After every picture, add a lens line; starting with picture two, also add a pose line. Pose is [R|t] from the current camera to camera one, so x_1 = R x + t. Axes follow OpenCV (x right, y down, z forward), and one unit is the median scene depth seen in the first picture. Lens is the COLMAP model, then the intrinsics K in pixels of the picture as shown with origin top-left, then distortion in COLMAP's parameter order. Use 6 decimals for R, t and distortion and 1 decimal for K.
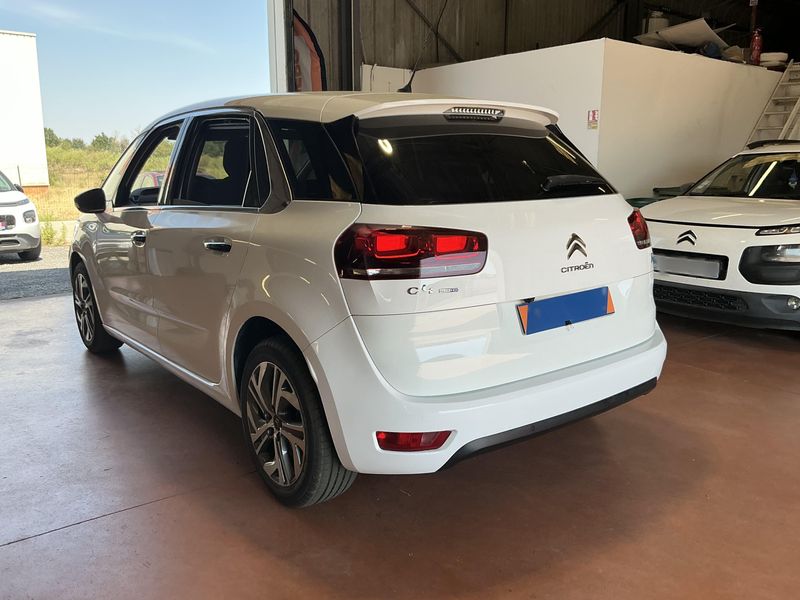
lens RADIAL K [[693.8, 0, 414.9], [0, 693.8, 313.6], [0, 0, 1]] dist [0.050392, -0.076533]
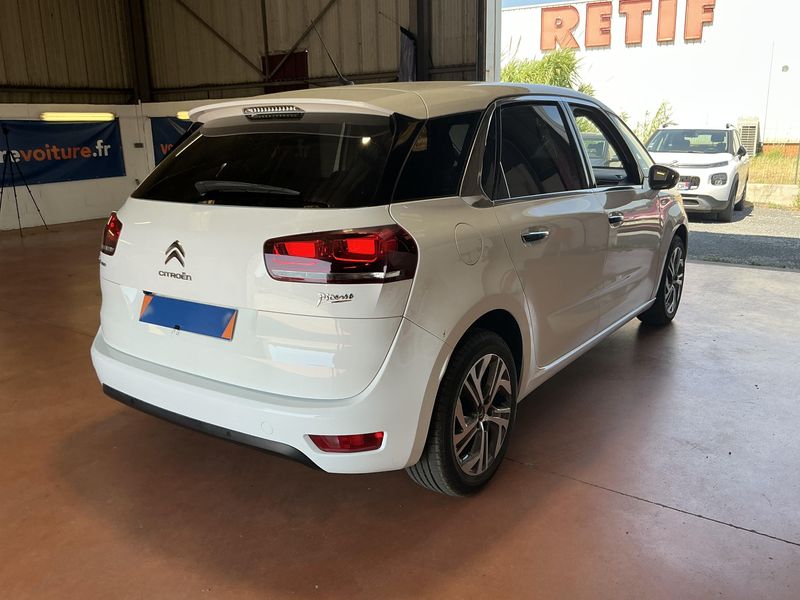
lens RADIAL K [[693.8, 0, 399.1], [0, 693.8, 298.4], [0, 0, 1]] dist [0.050392, -0.076533]
pose [[0.256705, 0.227396, -0.939358, 1.232000], [-0.180100, 0.966159, 0.184667, -0.269770], [0.949561, 0.121773, 0.288972, 1.001496]]
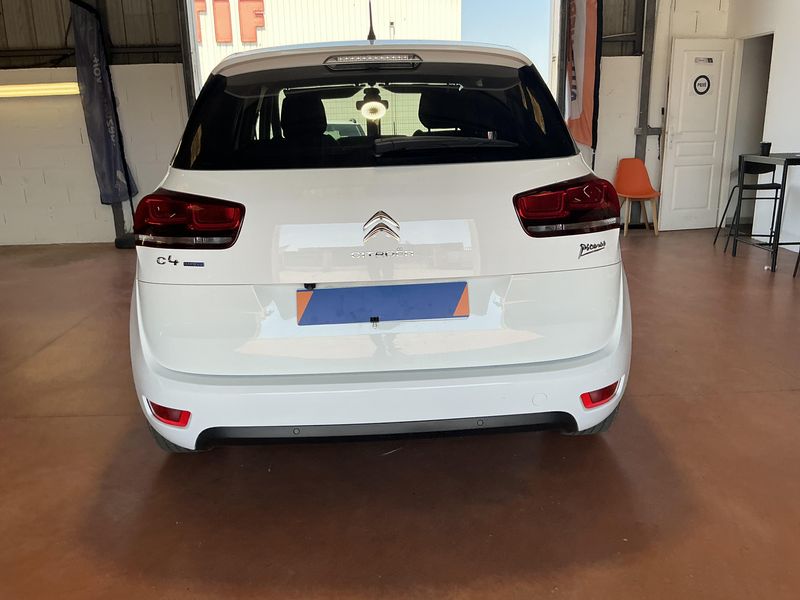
lens RADIAL K [[693.8, 0, 402.0], [0, 693.8, 308.7], [0, 0, 1]] dist [0.050392, -0.076533]
pose [[0.791464, 0.141533, -0.594604, 0.726749], [-0.101256, 0.989740, 0.100808, -0.084429], [0.602771, -0.019579, 0.797674, 0.362687]]
